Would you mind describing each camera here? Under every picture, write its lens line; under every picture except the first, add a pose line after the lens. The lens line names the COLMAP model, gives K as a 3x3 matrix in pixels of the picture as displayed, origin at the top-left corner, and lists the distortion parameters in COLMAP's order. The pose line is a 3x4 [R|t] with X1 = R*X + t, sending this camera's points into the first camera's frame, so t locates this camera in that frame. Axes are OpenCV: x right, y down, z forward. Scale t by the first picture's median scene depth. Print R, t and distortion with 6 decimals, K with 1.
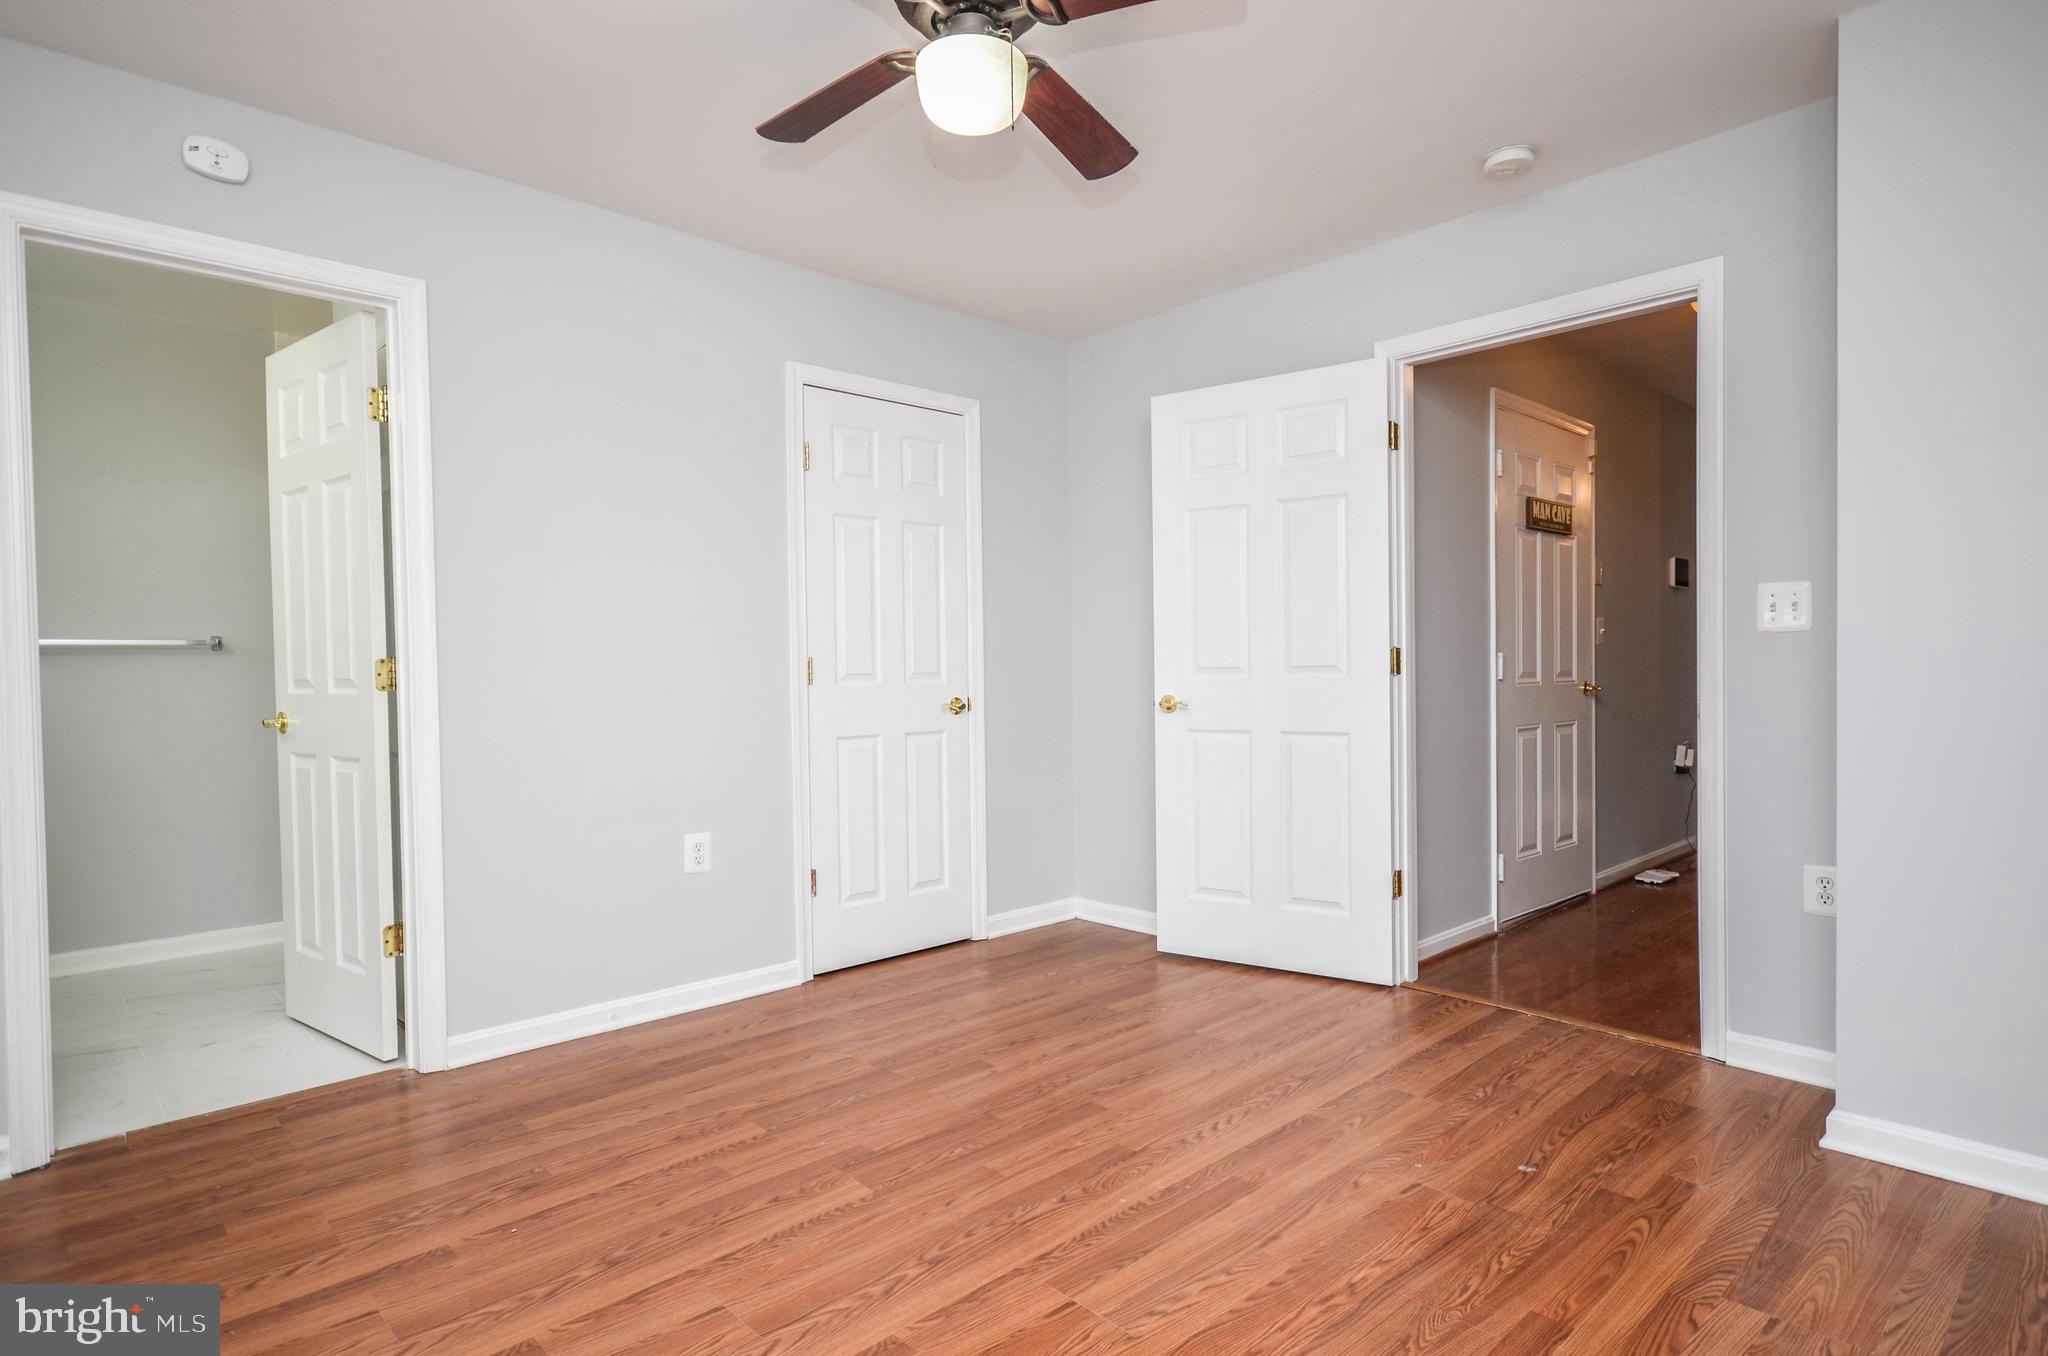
lens RADIAL K [[1082.8, 0, 1039.7], [0, 1082.8, 692.2], [0, 0, 1]] dist [0.014967, 0.001382]
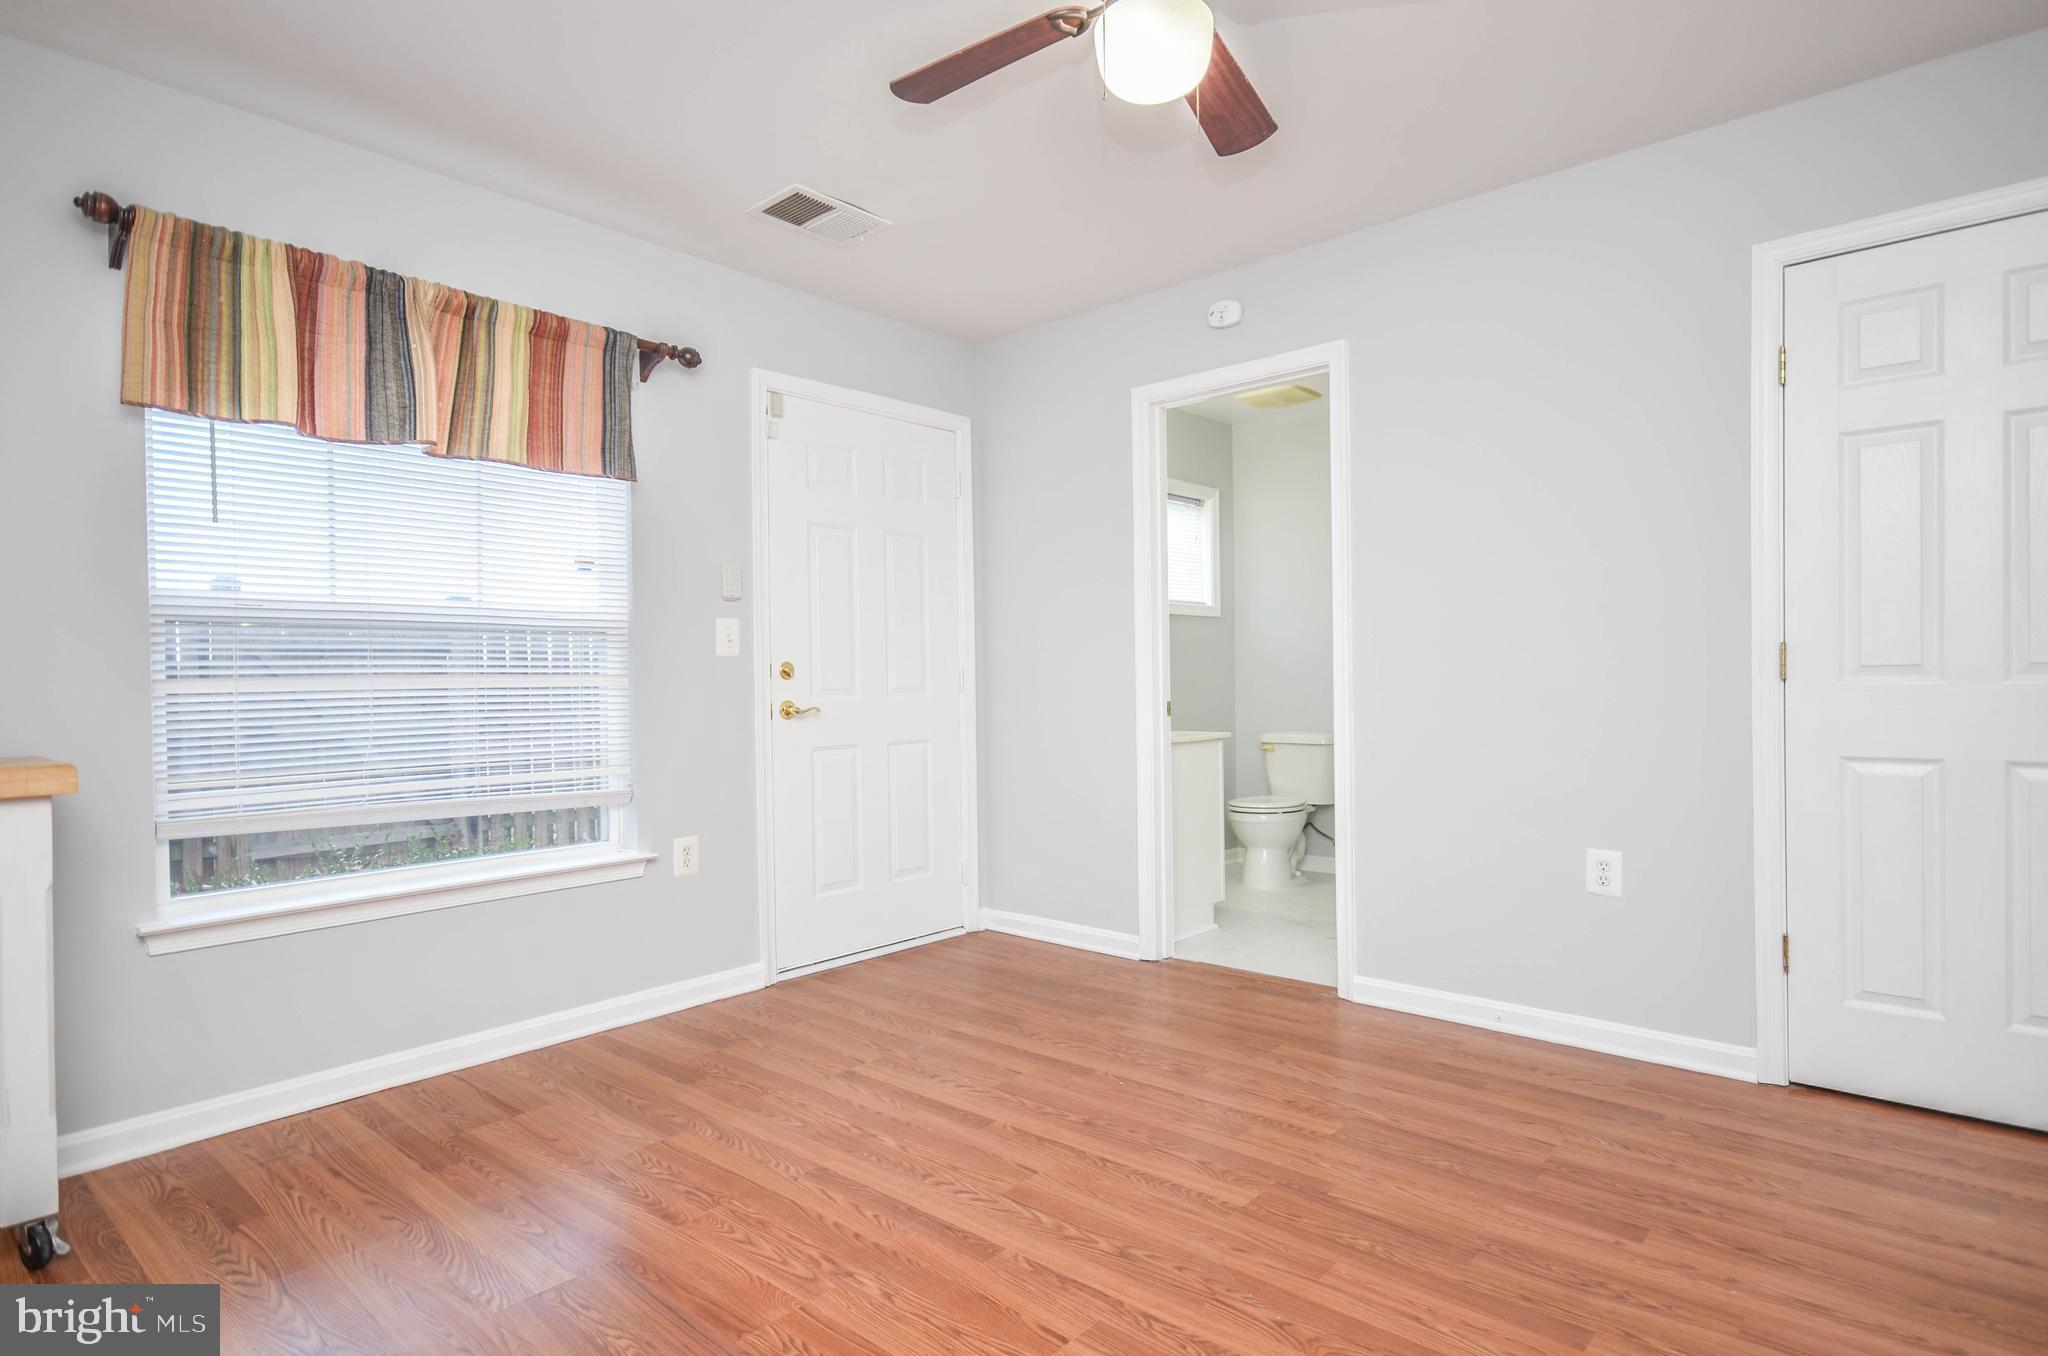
lens RADIAL K [[1082.8, 0, 1039.7], [0, 1082.8, 692.2], [0, 0, 1]] dist [0.014967, 0.001382]
pose [[0.095902, 0.024461, -0.995090, 0.802154], [-0.010391, 0.999668, 0.023572, -0.018622], [0.995337, 0.008079, 0.096124, 0.743709]]
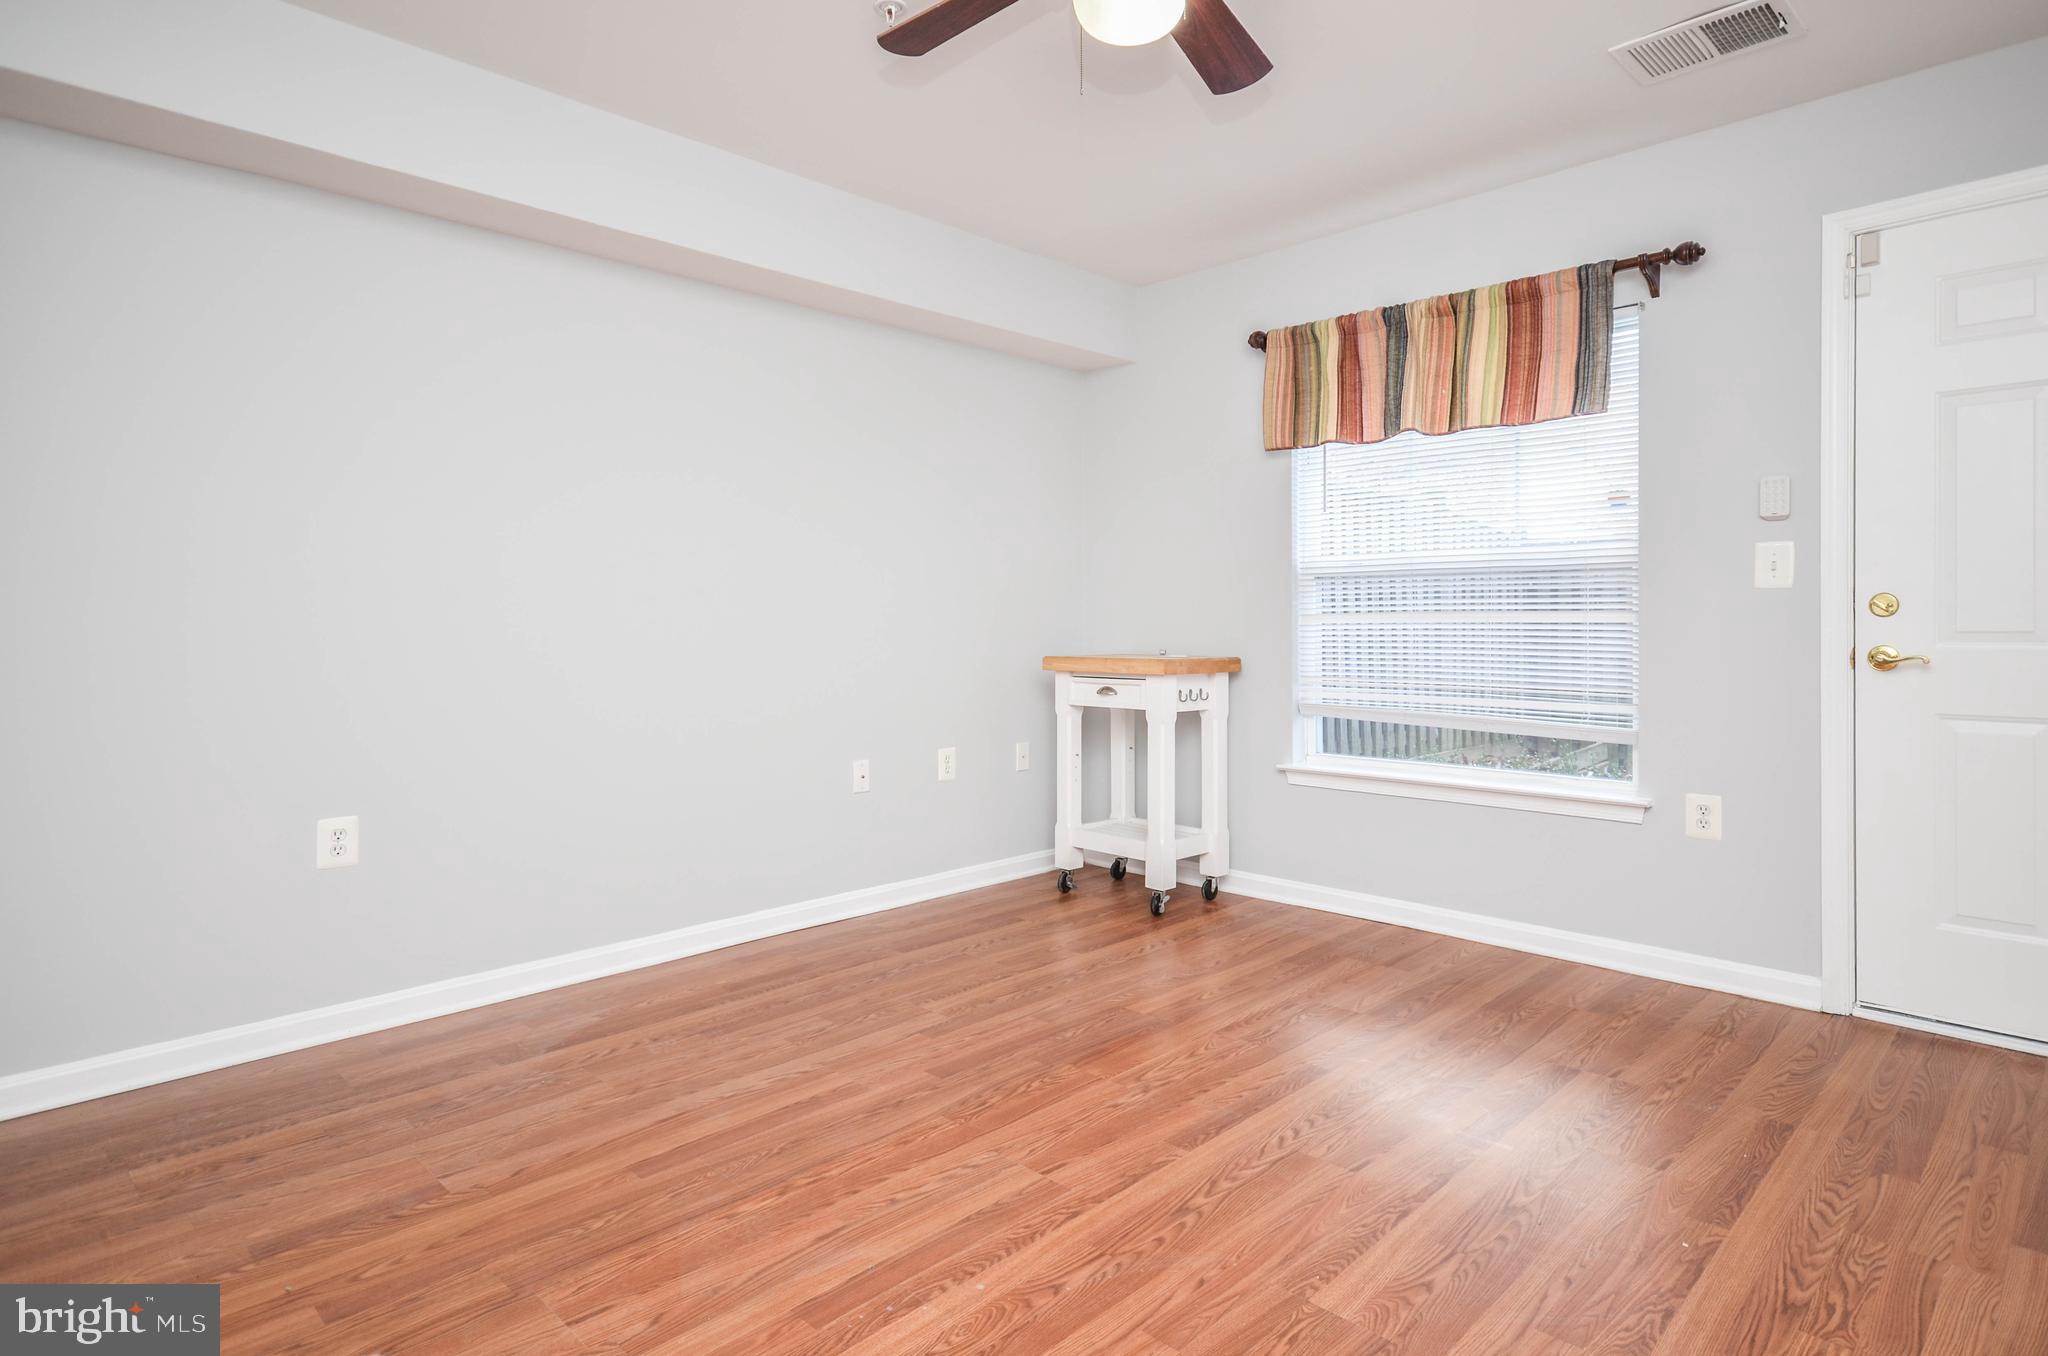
lens RADIAL K [[1094.7, 0, 1054.4], [0, 1094.7, 626.1], [0, 0, 1]] dist [0.014516, -0.000256]
pose [[-0.998820, 0.014748, -0.046270, 0.053049], [0.013567, 0.999576, 0.025748, -0.029081], [0.046631, 0.025090, -0.998597, 1.788521]]
